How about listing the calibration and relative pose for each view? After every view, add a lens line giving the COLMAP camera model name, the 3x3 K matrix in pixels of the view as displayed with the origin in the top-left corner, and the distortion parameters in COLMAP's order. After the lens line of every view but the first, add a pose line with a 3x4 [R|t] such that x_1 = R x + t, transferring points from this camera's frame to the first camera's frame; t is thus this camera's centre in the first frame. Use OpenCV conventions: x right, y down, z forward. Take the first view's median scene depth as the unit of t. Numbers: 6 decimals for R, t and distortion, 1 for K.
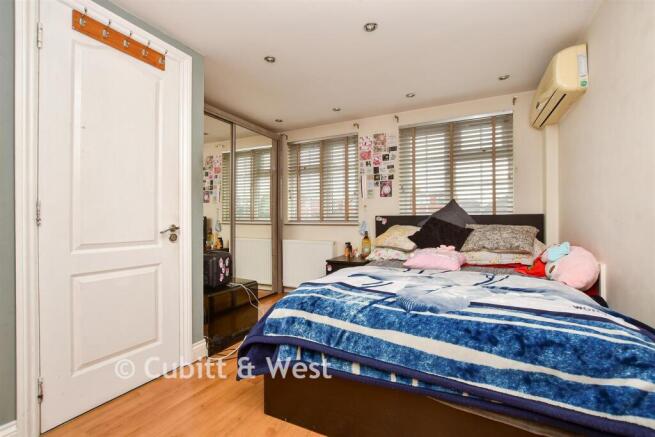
lens RADIAL K [[291.4, 0, 326.7], [0, 291.4, 218.6], [0, 0, 1]] dist [-0.014767, 0.000293]
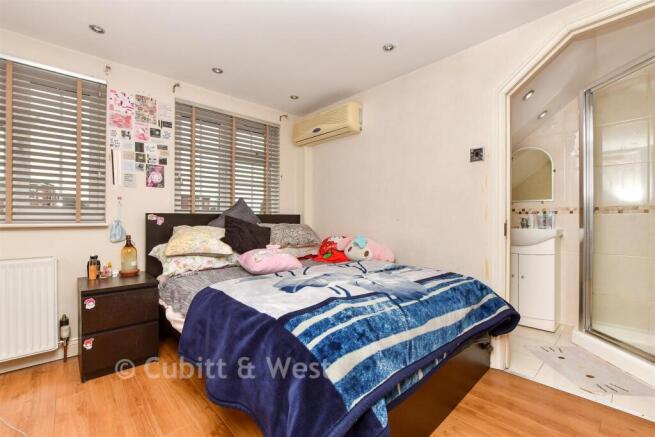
lens RADIAL K [[291.4, 0, 323.1], [0, 291.4, 220.6], [0, 0, 1]] dist [-0.014767, 0.000293]
pose [[0.347809, -0.002220, 0.937563, -0.336851], [-0.006032, 0.999971, 0.004605, 0.003264], [-0.937546, -0.007257, 0.347785, 0.359852]]
